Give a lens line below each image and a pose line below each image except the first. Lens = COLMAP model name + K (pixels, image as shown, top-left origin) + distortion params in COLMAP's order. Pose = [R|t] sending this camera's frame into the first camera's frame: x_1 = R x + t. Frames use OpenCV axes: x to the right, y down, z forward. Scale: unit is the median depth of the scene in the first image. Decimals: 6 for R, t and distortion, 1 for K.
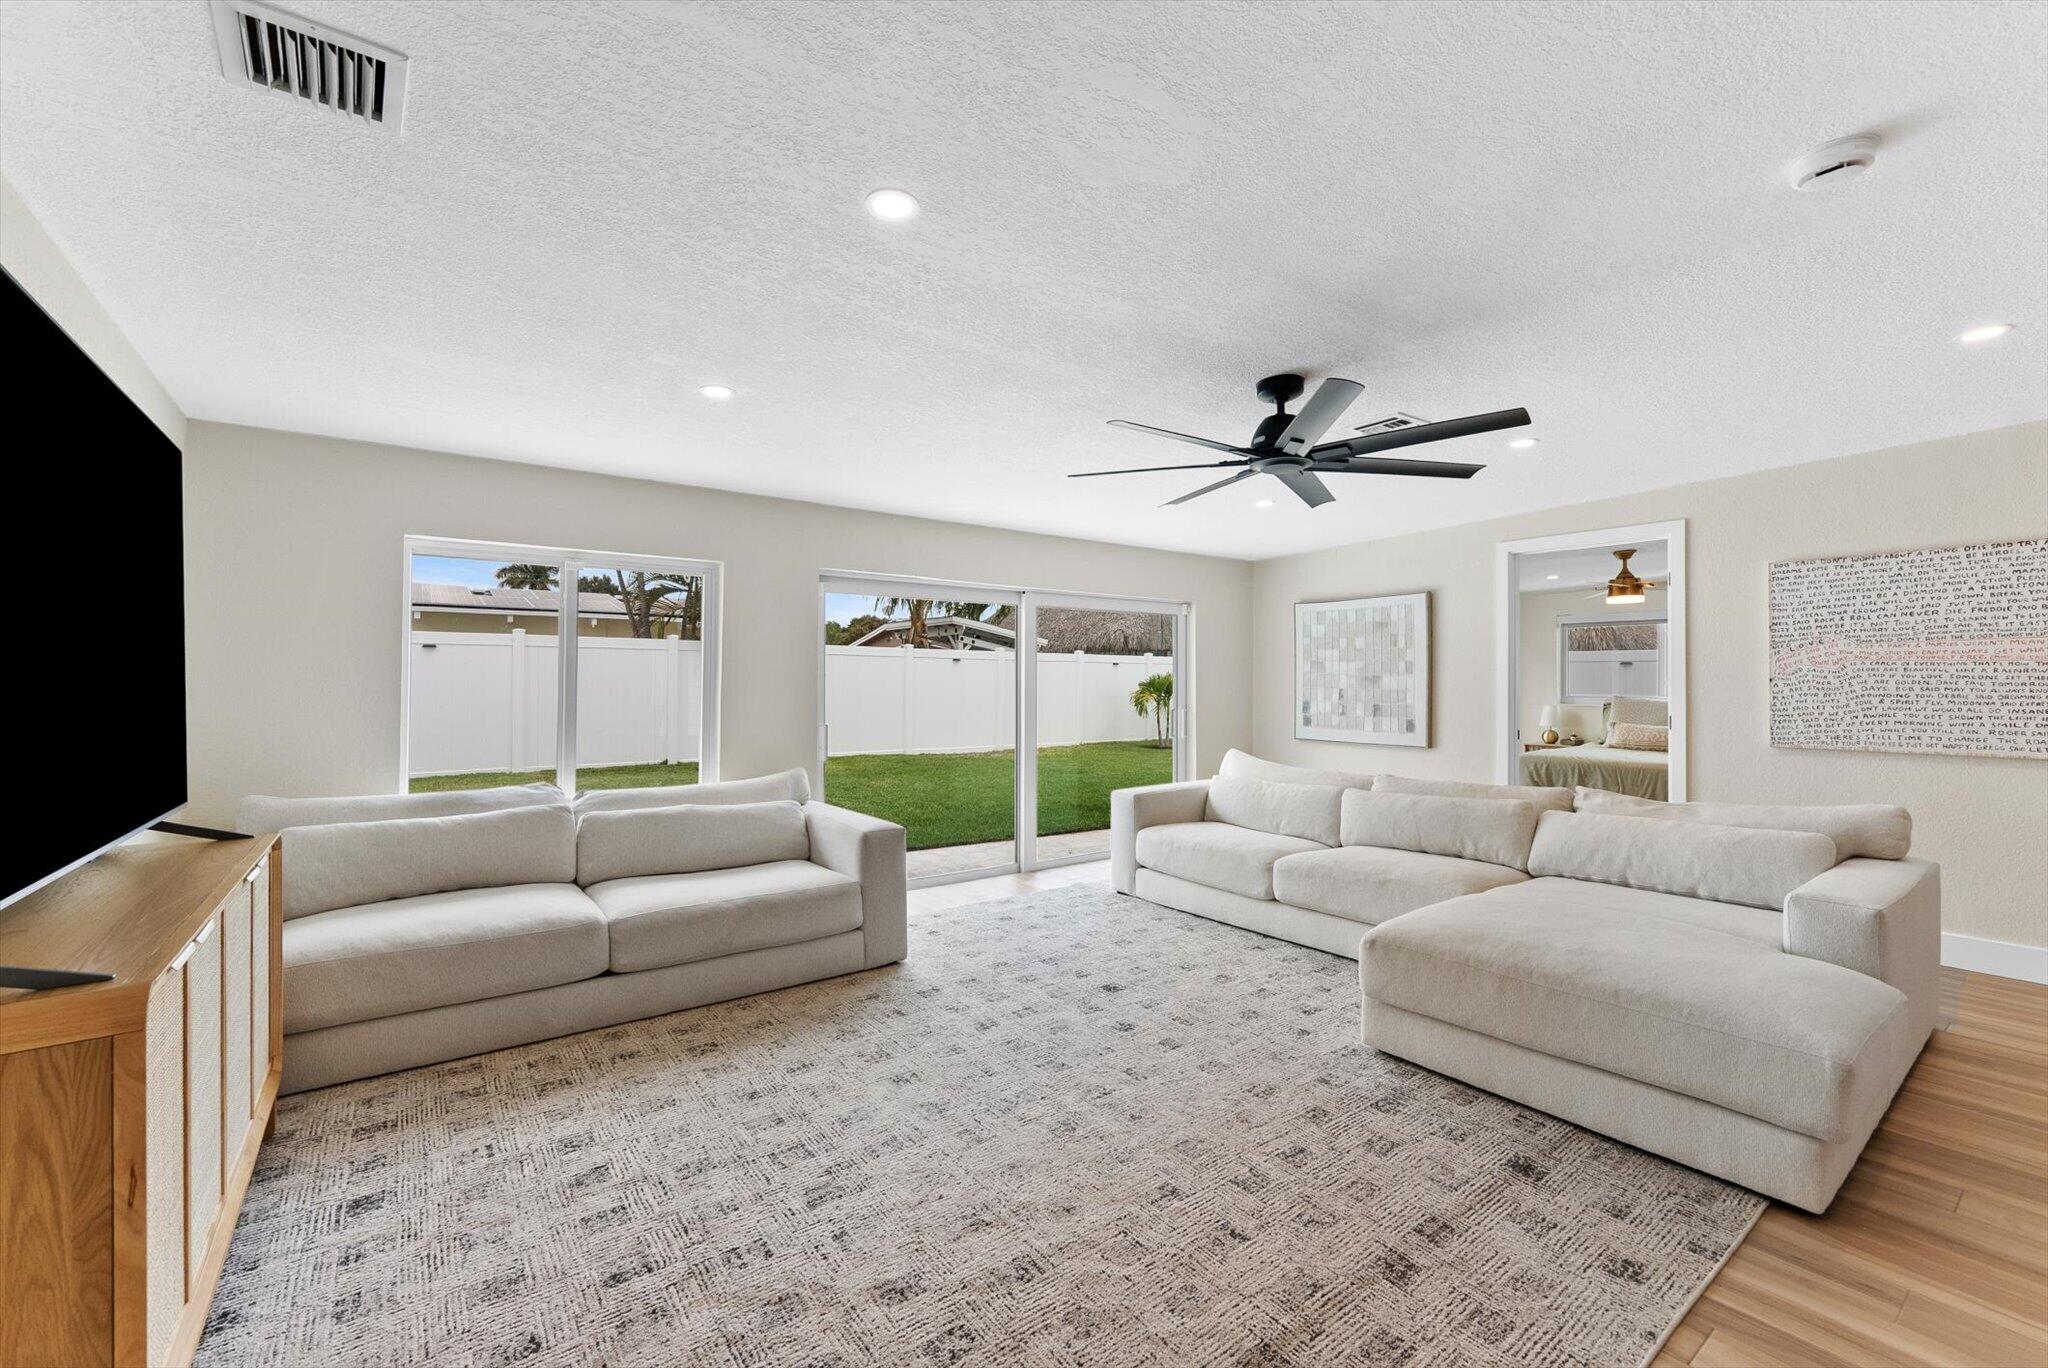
lens RADIAL K [[828.4, 0, 1019.4], [0, 828.4, 683.0], [0, 0, 1]] dist [-0.000708, 0.000659]
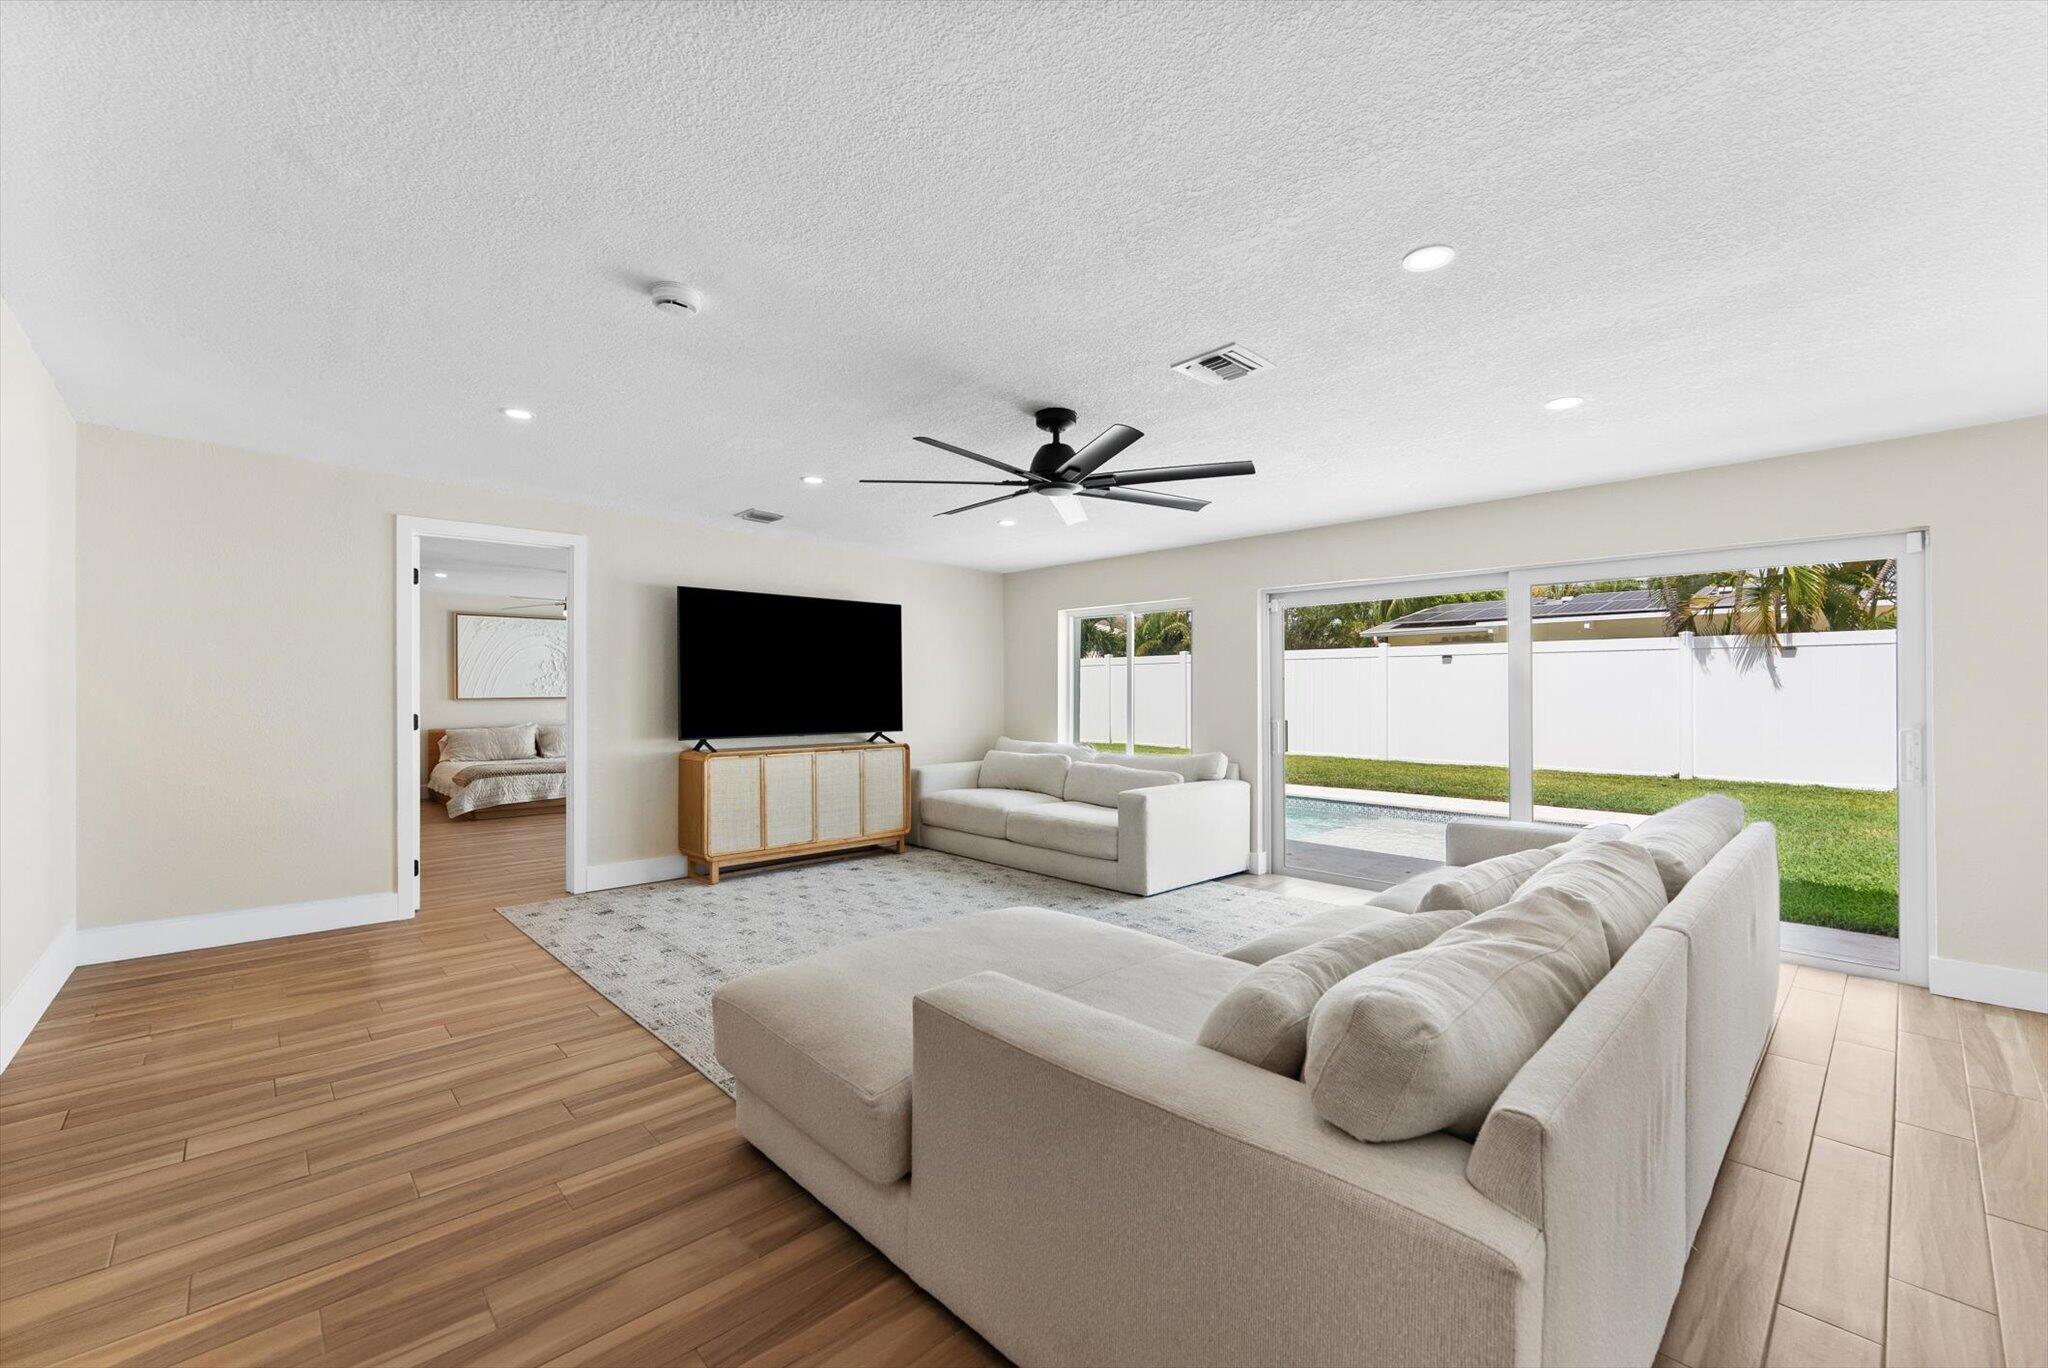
lens RADIAL K [[828.4, 0, 1038.7], [0, 828.4, 690.1], [0, 0, 1]] dist [-0.000708, 0.000659]
pose [[0.143186, -0.005339, -0.989681, 1.176150], [0.005601, 0.999974, -0.004585, 0.014971], [0.989680, -0.004887, 0.143212, 0.675532]]
